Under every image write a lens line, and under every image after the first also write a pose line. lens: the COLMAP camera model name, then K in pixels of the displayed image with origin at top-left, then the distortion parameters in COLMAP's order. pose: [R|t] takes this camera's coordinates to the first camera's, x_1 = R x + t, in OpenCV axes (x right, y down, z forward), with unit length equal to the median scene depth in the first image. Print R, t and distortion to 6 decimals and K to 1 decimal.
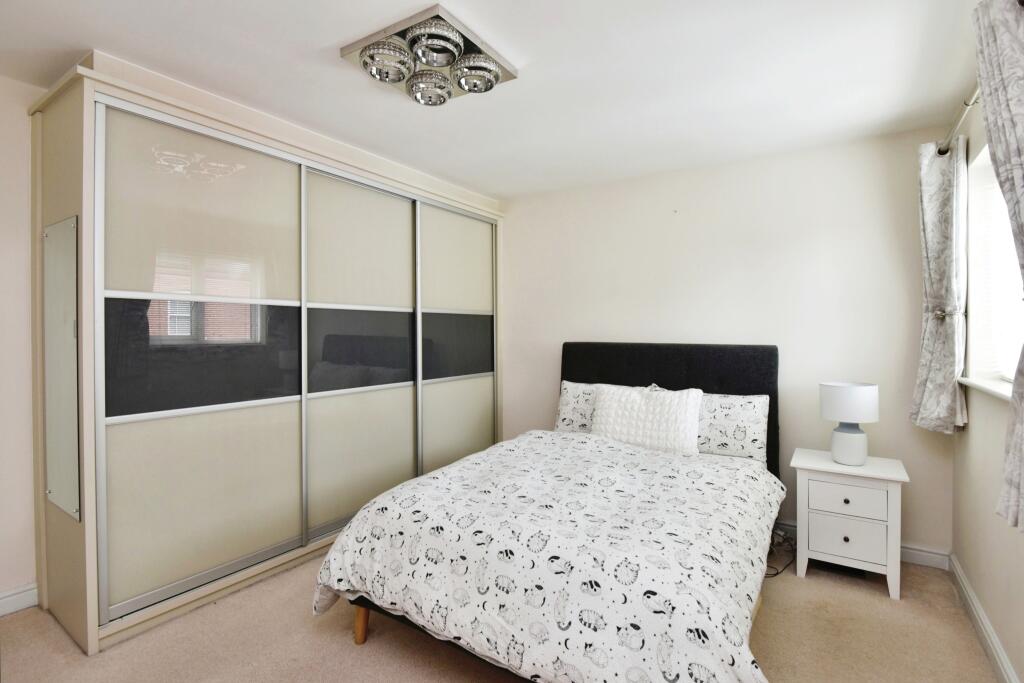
lens RADIAL K [[479.9, 0, 501.3], [0, 479.9, 328.3], [0, 0, 1]] dist [-0.012460, 0.000464]
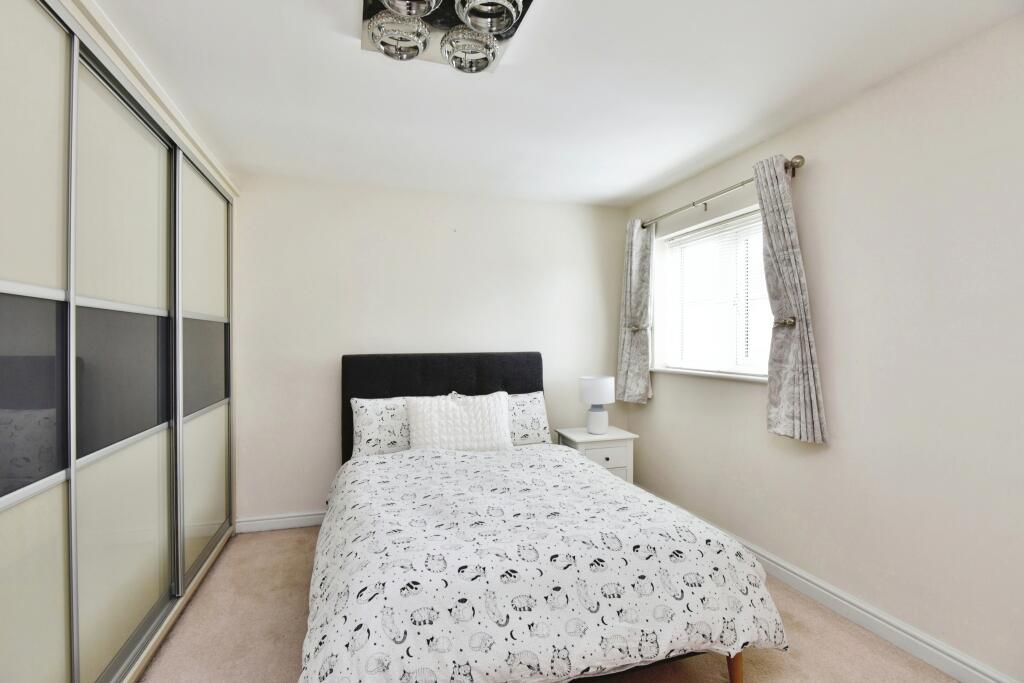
lens RADIAL K [[479.9, 0, 495.2], [0, 479.9, 340.1], [0, 0, 1]] dist [-0.012460, 0.000464]
pose [[0.631816, -0.008123, 0.775076, -0.602413], [0.005963, 0.999966, 0.005620, -0.003351], [-0.775095, 0.001071, 0.631844, 0.355320]]
